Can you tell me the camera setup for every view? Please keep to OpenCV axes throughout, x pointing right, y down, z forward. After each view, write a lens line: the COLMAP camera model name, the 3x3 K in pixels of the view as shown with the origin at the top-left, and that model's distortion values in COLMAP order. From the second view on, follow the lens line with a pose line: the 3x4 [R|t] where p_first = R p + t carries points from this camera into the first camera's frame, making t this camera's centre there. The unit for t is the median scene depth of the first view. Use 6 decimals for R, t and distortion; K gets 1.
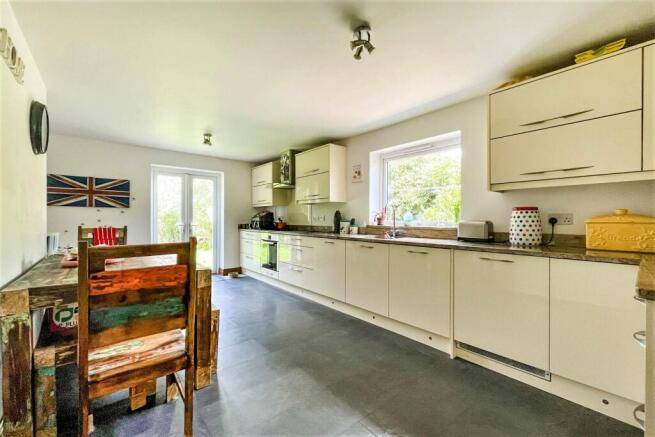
lens RADIAL K [[267.5, 0, 328.3], [0, 267.5, 219.3], [0, 0, 1]] dist [-0.000826, -0.000064]
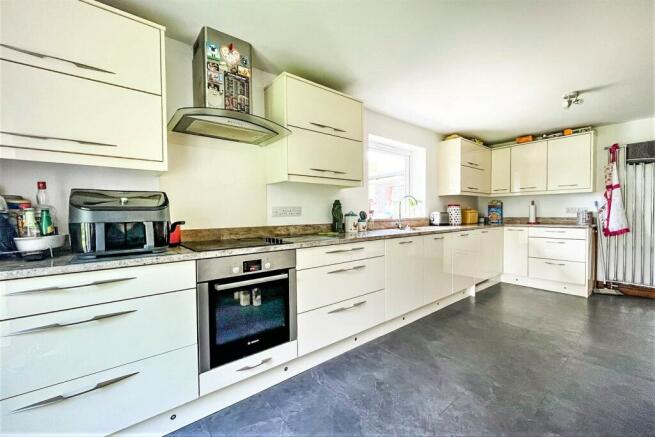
lens RADIAL K [[267.5, 0, 328.3], [0, 267.5, 215.1], [0, 0, 1]] dist [-0.000826, -0.000064]
pose [[0.023417, -0.010656, 0.999669, -0.698362], [0.005216, 0.999931, 0.010537, -0.000830], [-0.999712, 0.004967, 0.023471, 1.102798]]
